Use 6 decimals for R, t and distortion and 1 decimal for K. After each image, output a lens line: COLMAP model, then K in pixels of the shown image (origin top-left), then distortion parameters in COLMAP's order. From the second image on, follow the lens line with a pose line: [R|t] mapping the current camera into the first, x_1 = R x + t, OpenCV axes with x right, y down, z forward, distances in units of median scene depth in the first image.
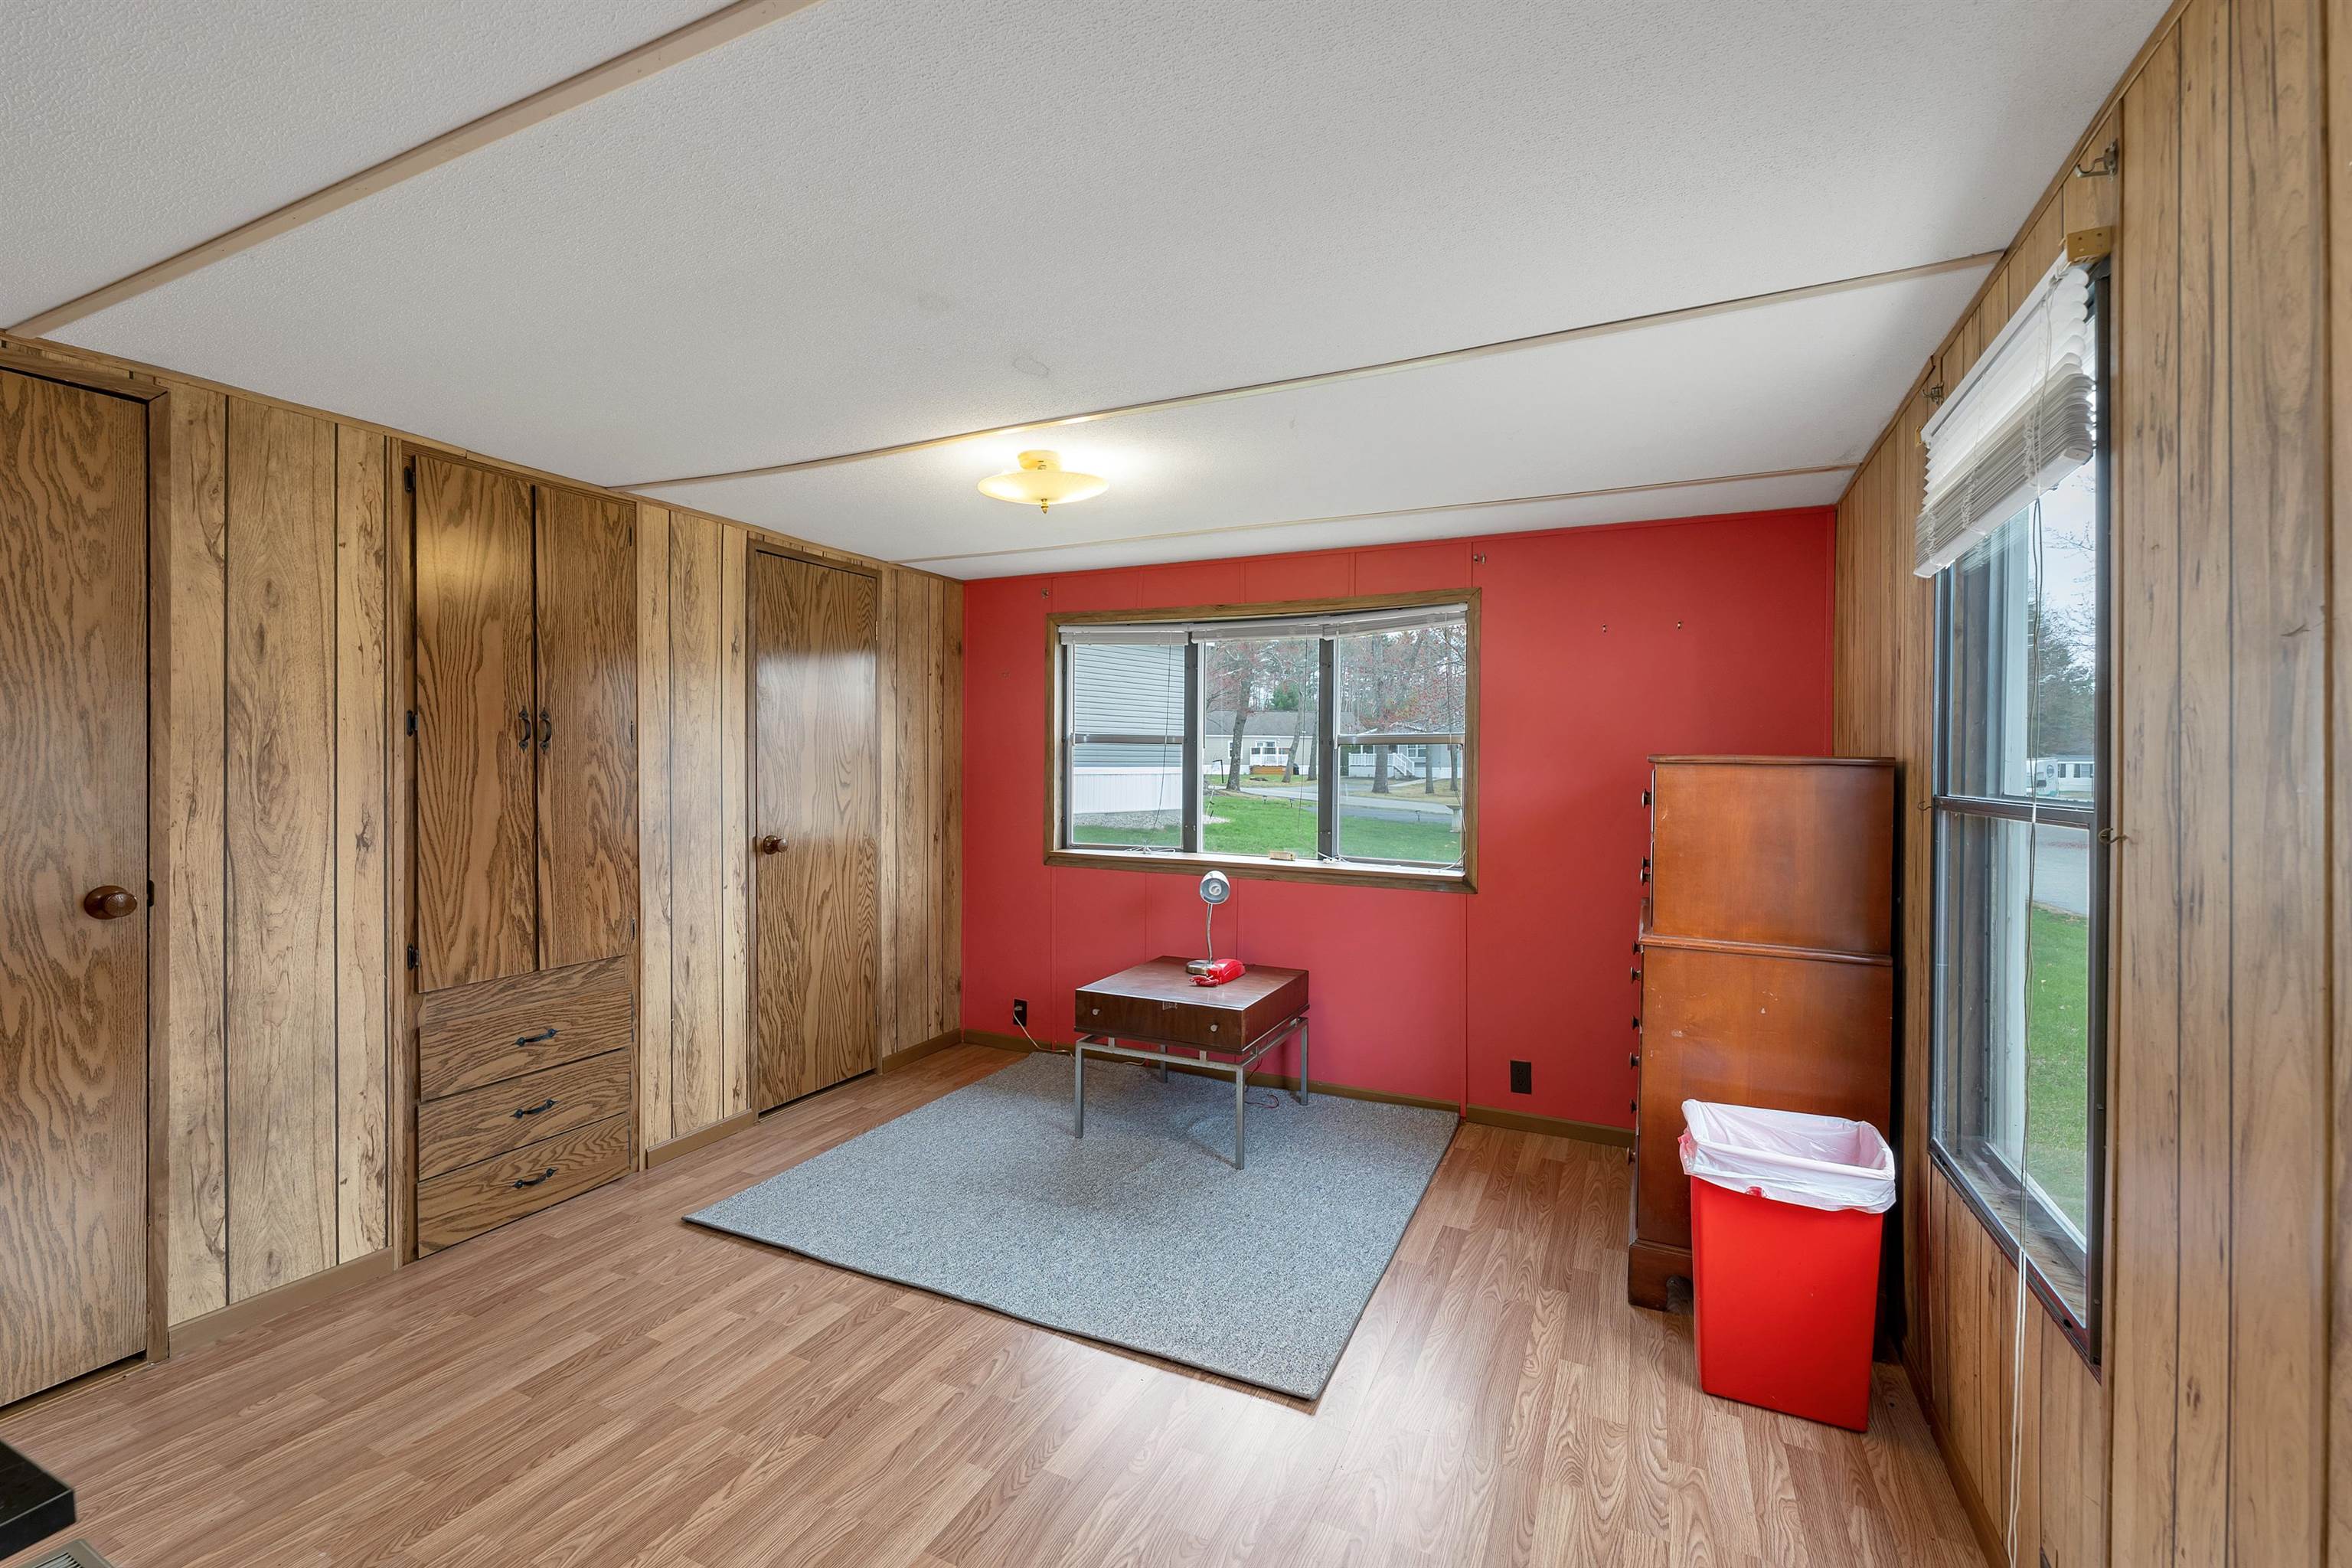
lens RADIAL K [[975.8, 0, 1175.0], [0, 975.8, 763.2], [0, 0, 1]] dist [0.001804, -0.000203]
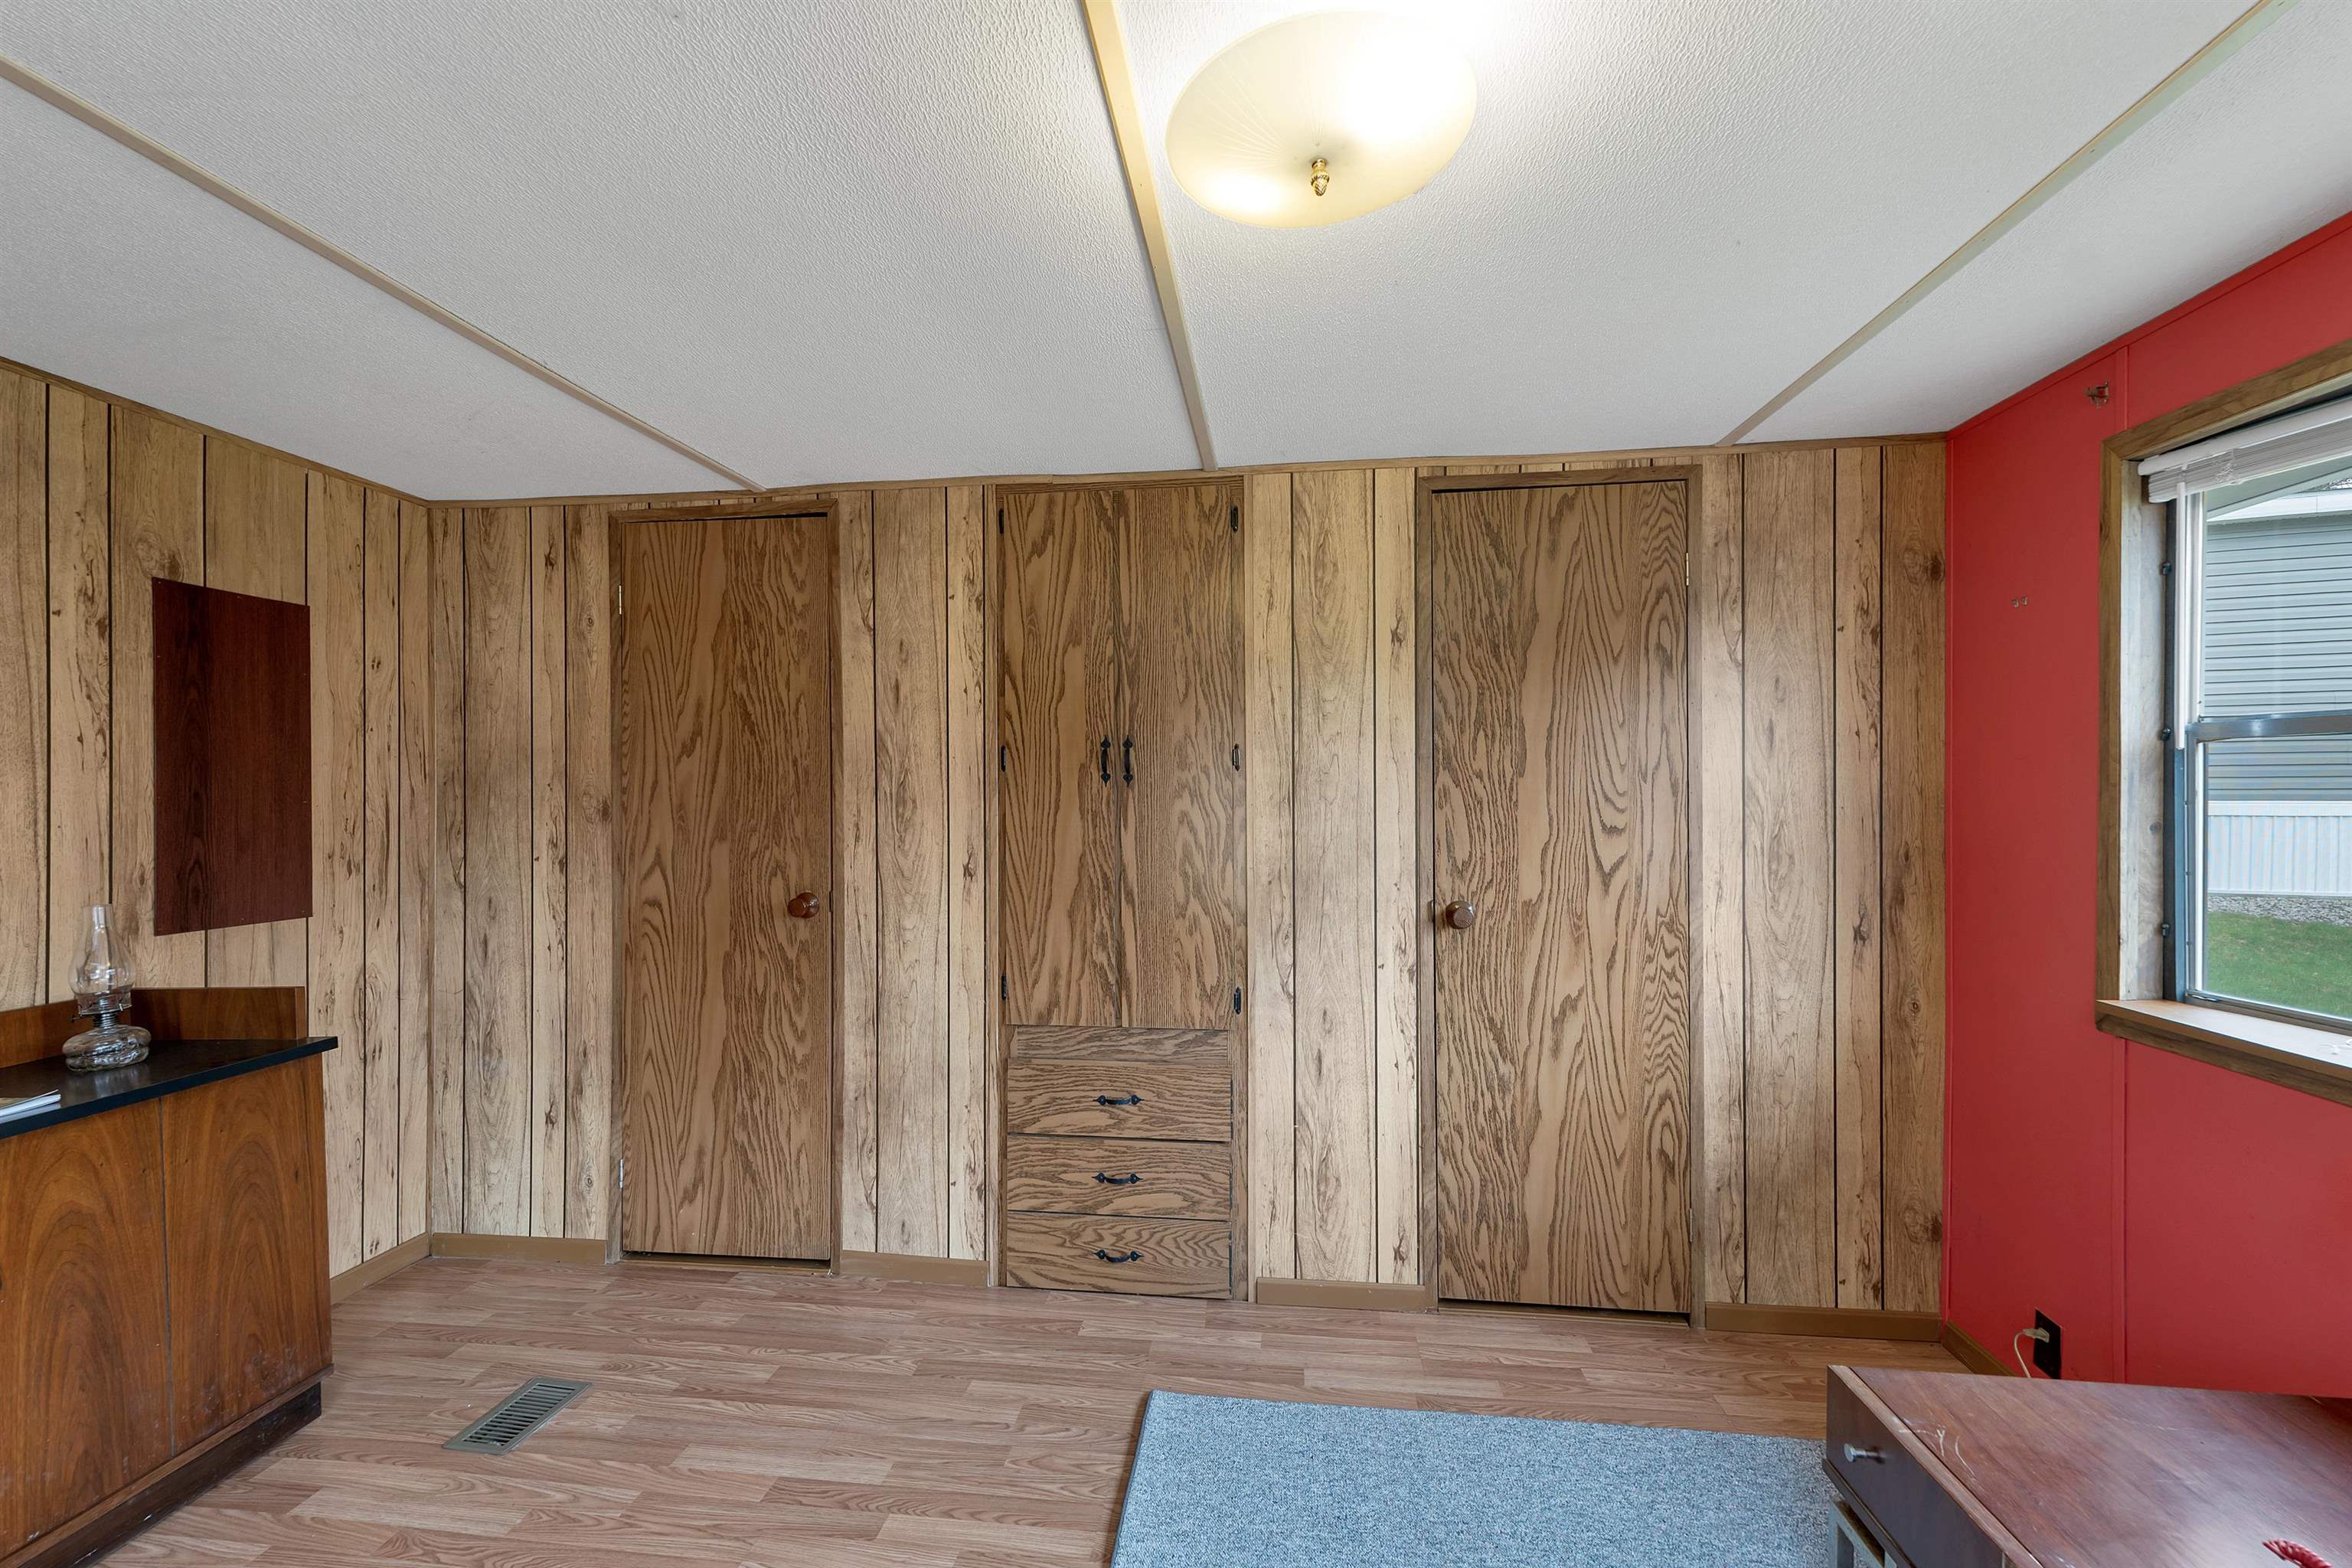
lens RADIAL K [[992.8, 0, 1172.4], [0, 992.8, 801.5], [0, 0, 1]] dist [0.001497, -0.000106]
pose [[0.322809, -0.001852, -0.946462, 0.222167], [0.003794, 0.999993, -0.000663, 0.004478], [0.946457, -0.003377, 0.322813, 0.713531]]
